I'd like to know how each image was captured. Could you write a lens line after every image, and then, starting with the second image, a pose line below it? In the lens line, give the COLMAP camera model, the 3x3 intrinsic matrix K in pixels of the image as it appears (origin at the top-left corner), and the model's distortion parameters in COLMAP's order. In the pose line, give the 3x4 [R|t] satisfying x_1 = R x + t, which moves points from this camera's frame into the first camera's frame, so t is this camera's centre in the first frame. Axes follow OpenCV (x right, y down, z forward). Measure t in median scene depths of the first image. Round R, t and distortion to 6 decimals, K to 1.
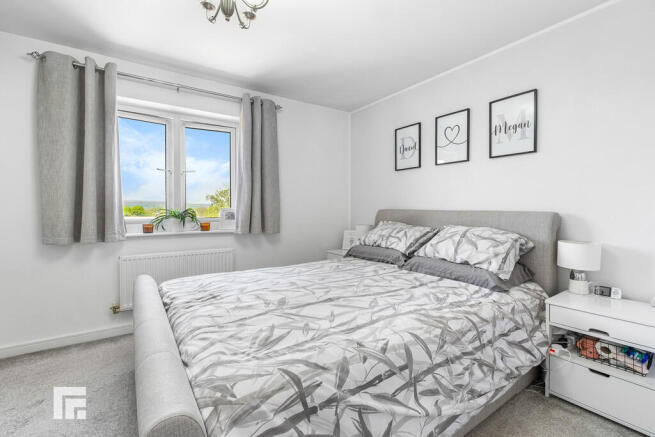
lens RADIAL K [[292.5, 0, 327.7], [0, 292.5, 214.7], [0, 0, 1]] dist [-0.011690, -0.000254]
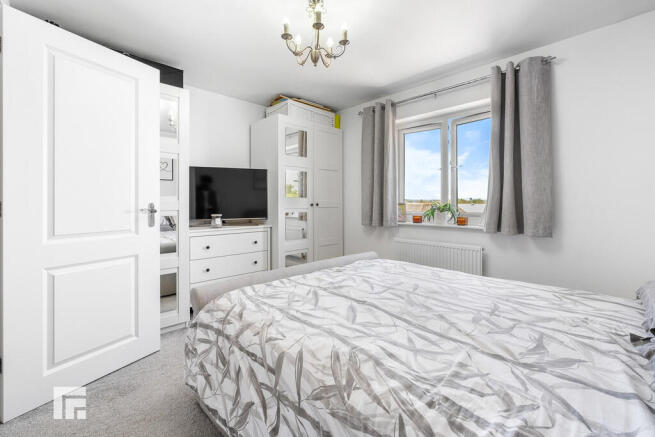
lens RADIAL K [[292.5, 0, 329.6], [0, 292.5, 204.1], [0, 0, 1]] dist [-0.011690, -0.000254]
pose [[0.153079, -0.000365, -0.988214, 0.932096], [-0.016260, 0.999864, -0.002888, -0.012720], [0.988080, 0.016510, 0.153052, 0.783423]]
